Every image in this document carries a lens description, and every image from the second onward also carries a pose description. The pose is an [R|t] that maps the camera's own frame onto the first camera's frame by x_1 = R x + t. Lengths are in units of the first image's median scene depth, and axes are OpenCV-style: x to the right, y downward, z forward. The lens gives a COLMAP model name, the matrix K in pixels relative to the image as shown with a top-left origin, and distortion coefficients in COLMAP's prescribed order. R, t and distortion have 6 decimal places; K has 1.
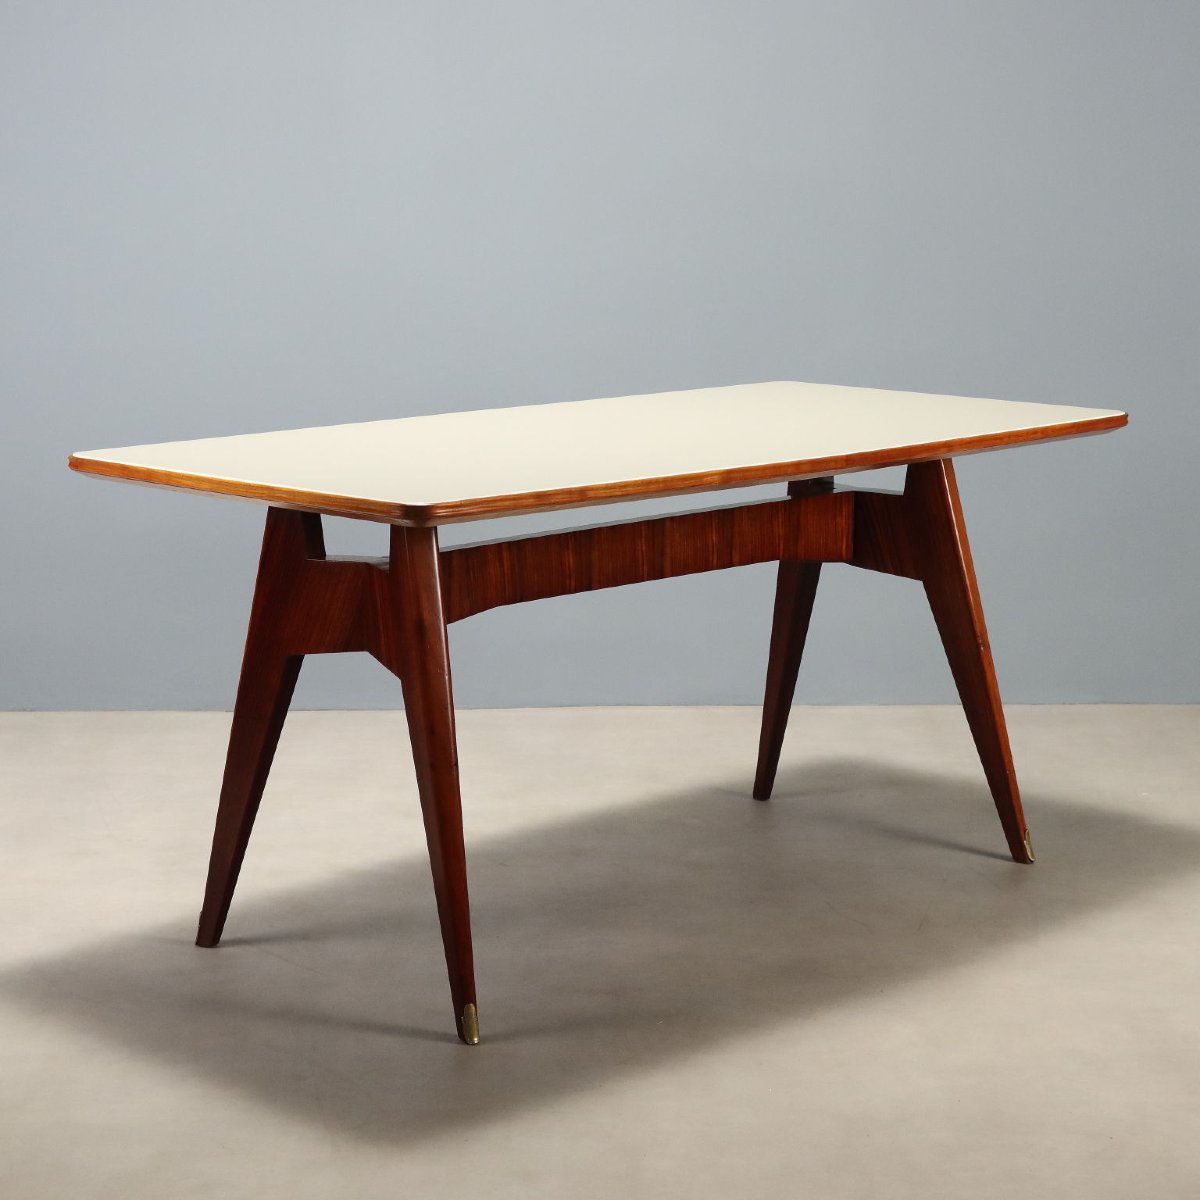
lens RADIAL K [[2724.6, 0, 600.0], [0, 2724.6, 600.0], [0, 0, 1]] dist [-0.008959, 0.214846]
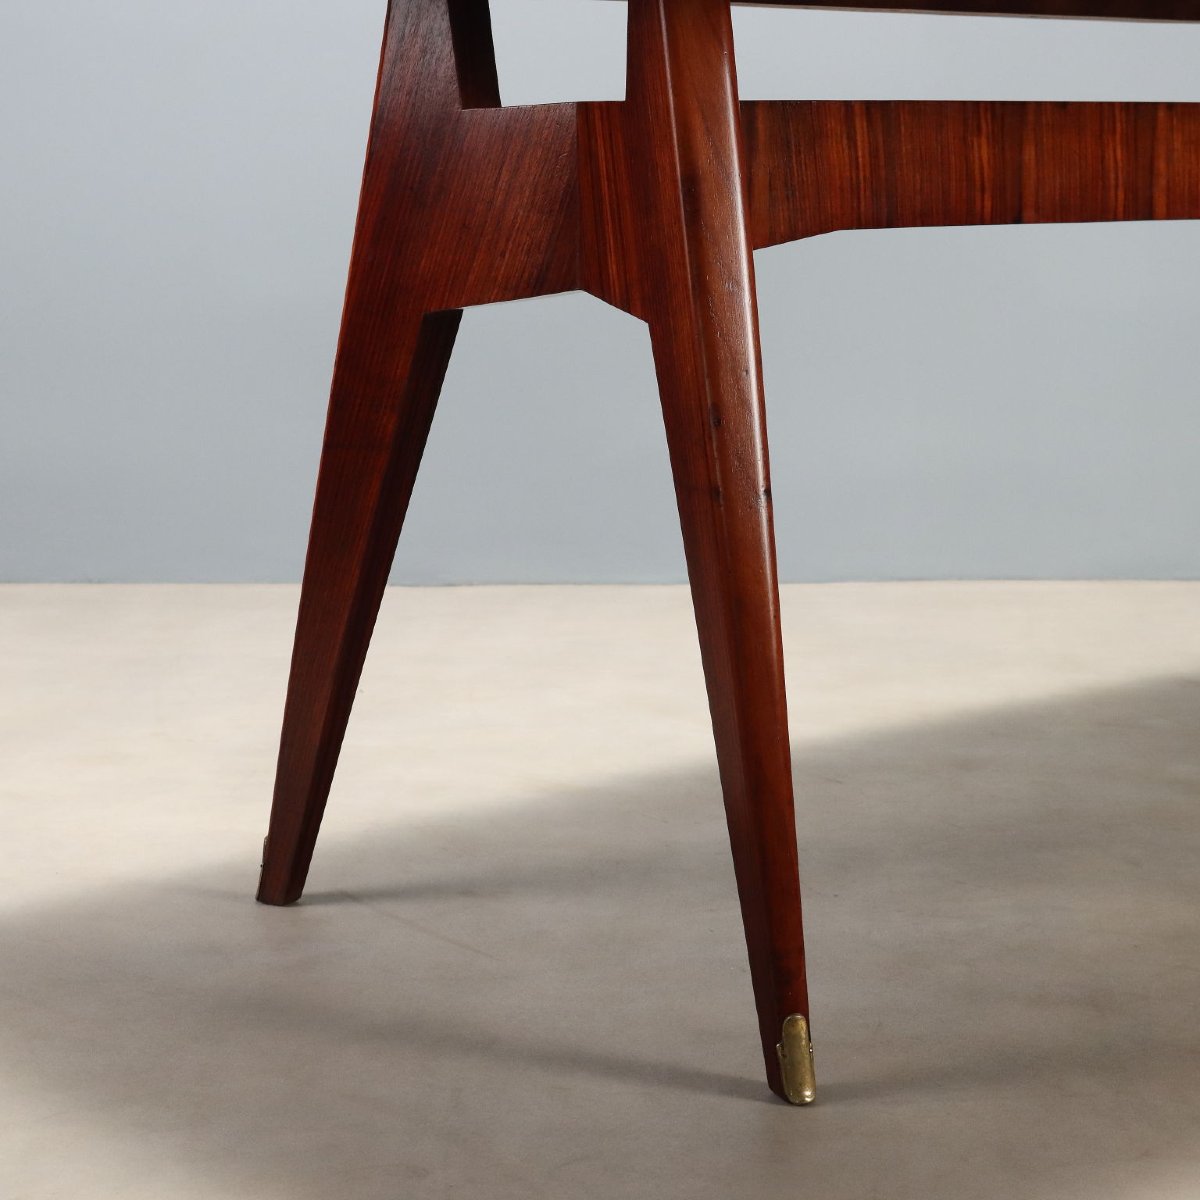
lens RADIAL K [[2601.0, 0, 600.0], [0, 2601.0, 600.0], [0, 0, 1]] dist [-0.020559, 0.232543]
pose [[0.995202, 0.003862, -0.097765, -0.034643], [-0.006749, 0.999550, -0.029214, 0.083678], [0.097608, 0.029734, 0.994781, 0.512311]]
